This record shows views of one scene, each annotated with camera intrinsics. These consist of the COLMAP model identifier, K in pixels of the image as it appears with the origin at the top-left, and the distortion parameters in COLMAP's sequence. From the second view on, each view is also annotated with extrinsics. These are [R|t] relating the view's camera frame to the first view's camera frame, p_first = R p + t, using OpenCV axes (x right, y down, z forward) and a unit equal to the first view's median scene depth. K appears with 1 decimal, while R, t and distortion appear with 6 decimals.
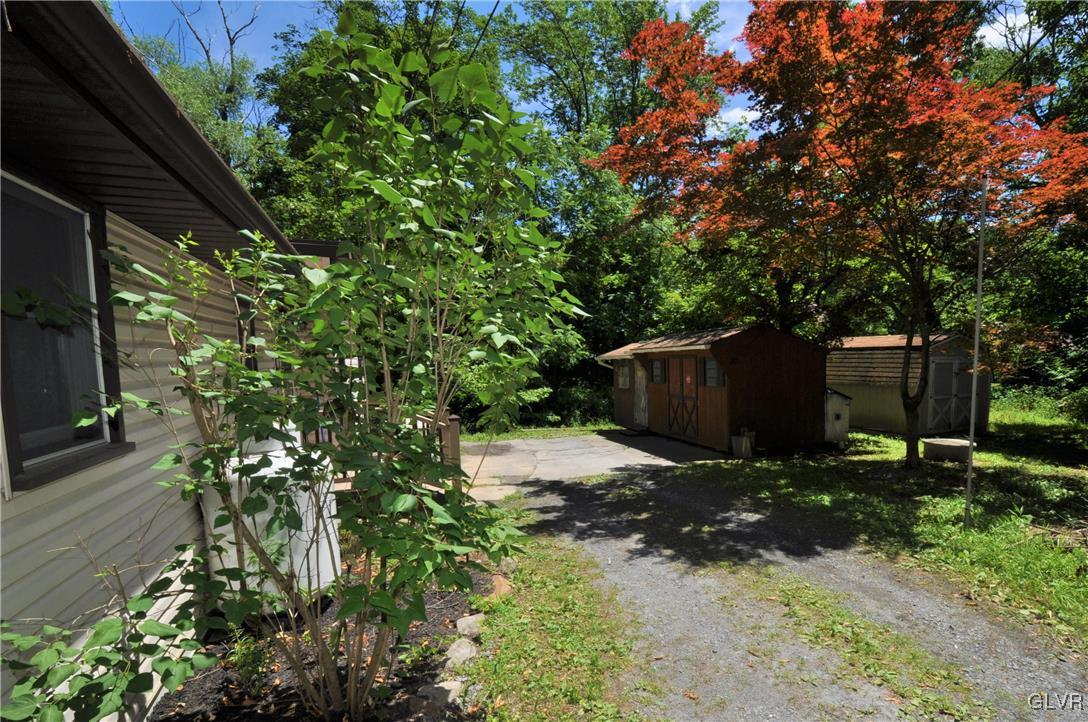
lens RADIAL K [[466.3, 0, 544.0], [0, 466.3, 361.0], [0, 0, 1]] dist [0.001308, 0.000089]
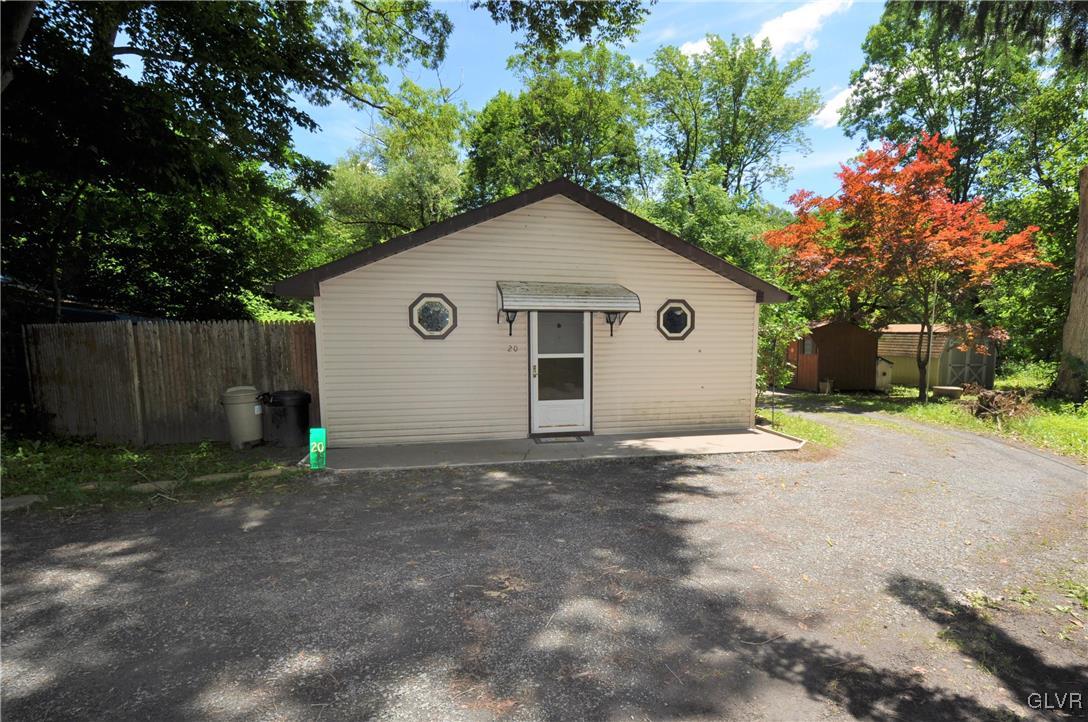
lens RADIAL K [[503.5, 0, 544.0], [0, 503.5, 361.0], [0, 0, 1]] dist [-0.000256, -0.000036]
pose [[0.996969, 0.016160, -0.076109, -0.462769], [-0.012904, 0.998988, 0.043080, 0.010899], [0.076728, -0.041968, 0.996168, -0.914699]]
